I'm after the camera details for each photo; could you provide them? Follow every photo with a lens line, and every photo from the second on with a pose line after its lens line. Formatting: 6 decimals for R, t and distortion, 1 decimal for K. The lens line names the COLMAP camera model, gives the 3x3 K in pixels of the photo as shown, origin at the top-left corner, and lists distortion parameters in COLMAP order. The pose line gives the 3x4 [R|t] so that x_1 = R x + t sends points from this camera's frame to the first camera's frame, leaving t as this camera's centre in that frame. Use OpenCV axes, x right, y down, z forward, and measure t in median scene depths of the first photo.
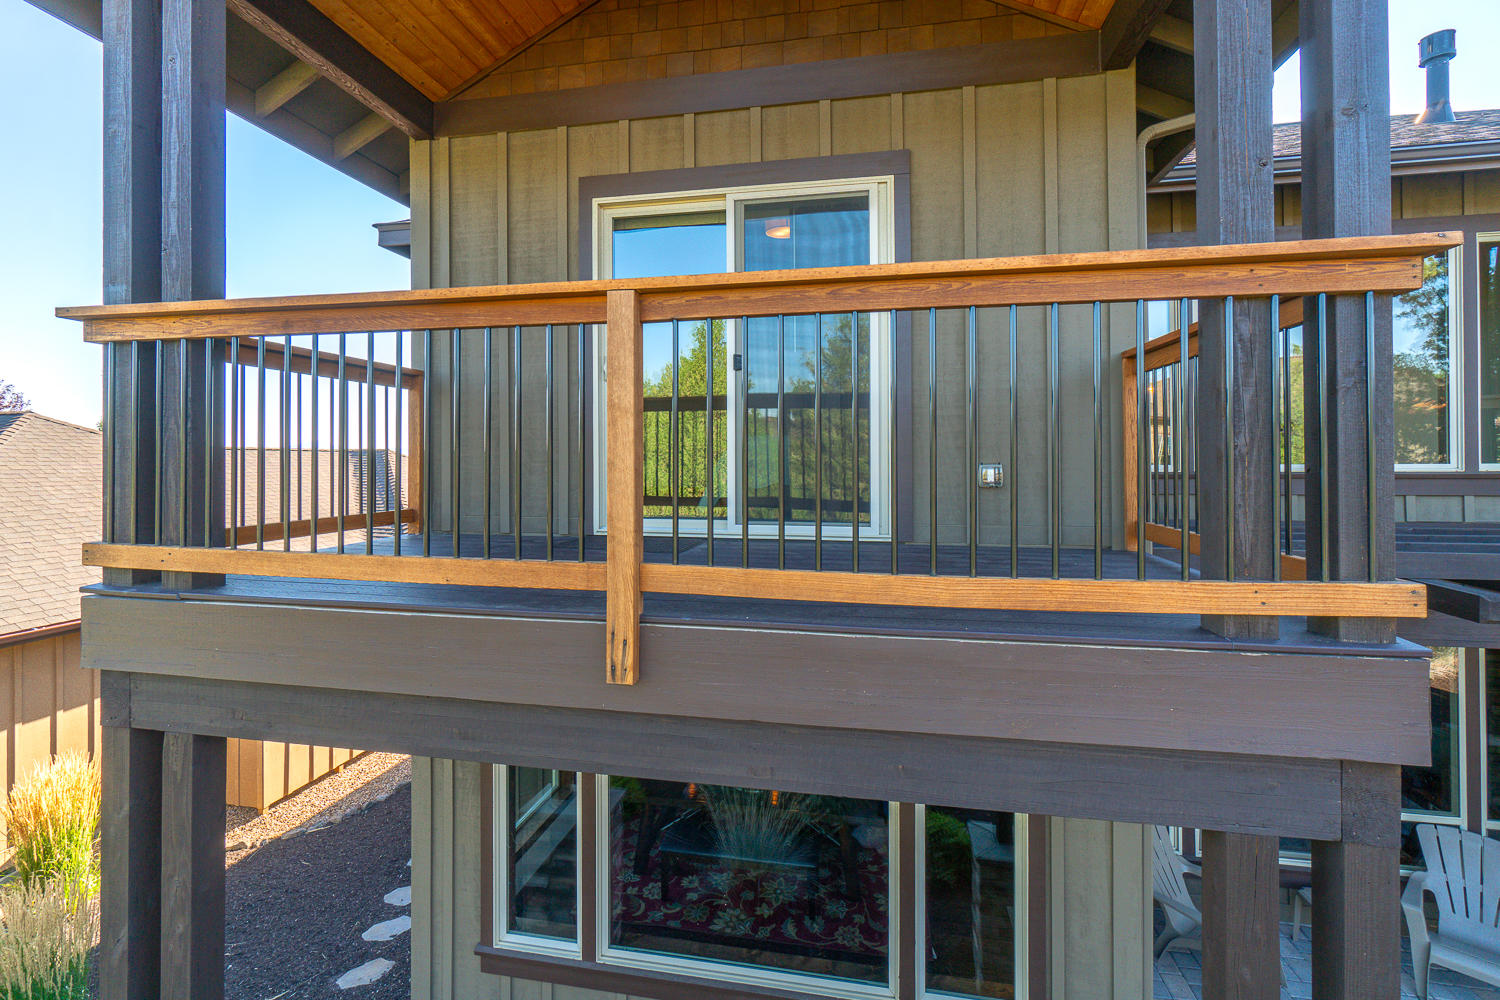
lens RADIAL K [[656.5, 0, 756.0], [0, 656.5, 453.0], [0, 0, 1]] dist [-0.005810, -0.000196]
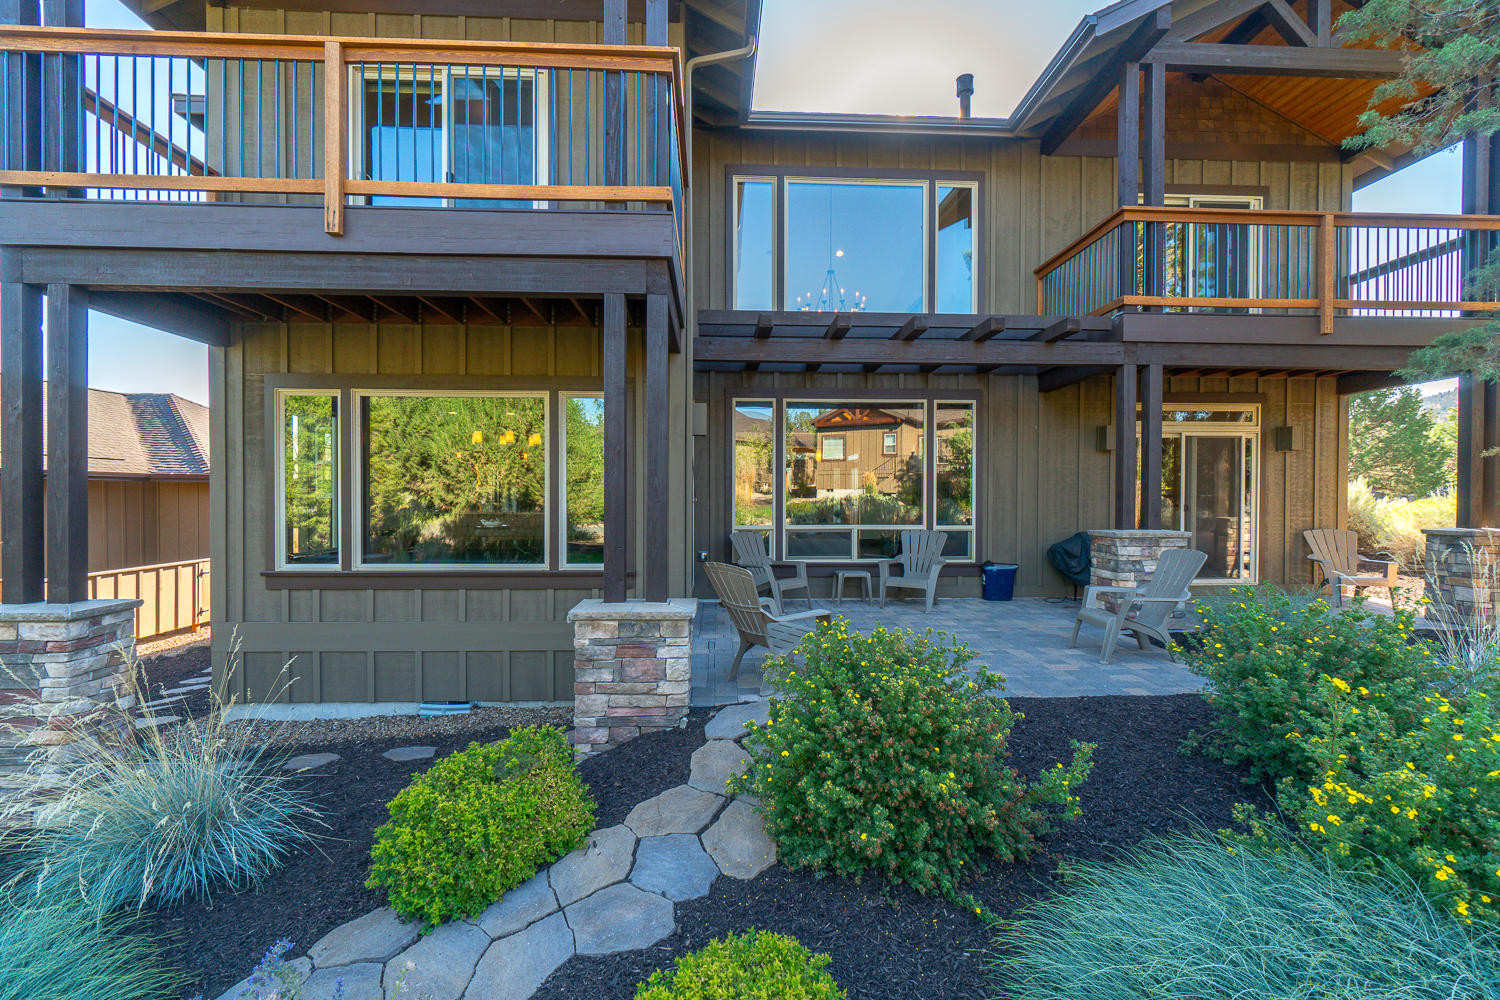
lens RADIAL K [[641.3, 0, 746.7], [0, 641.3, 503.5], [0, 0, 1]] dist [-0.004631, 0.000449]
pose [[0.974247, 0.004360, 0.225442, 0.313723], [-0.009042, 0.999764, 0.019738, 0.585118], [-0.225302, -0.021268, 0.974057, -0.652417]]
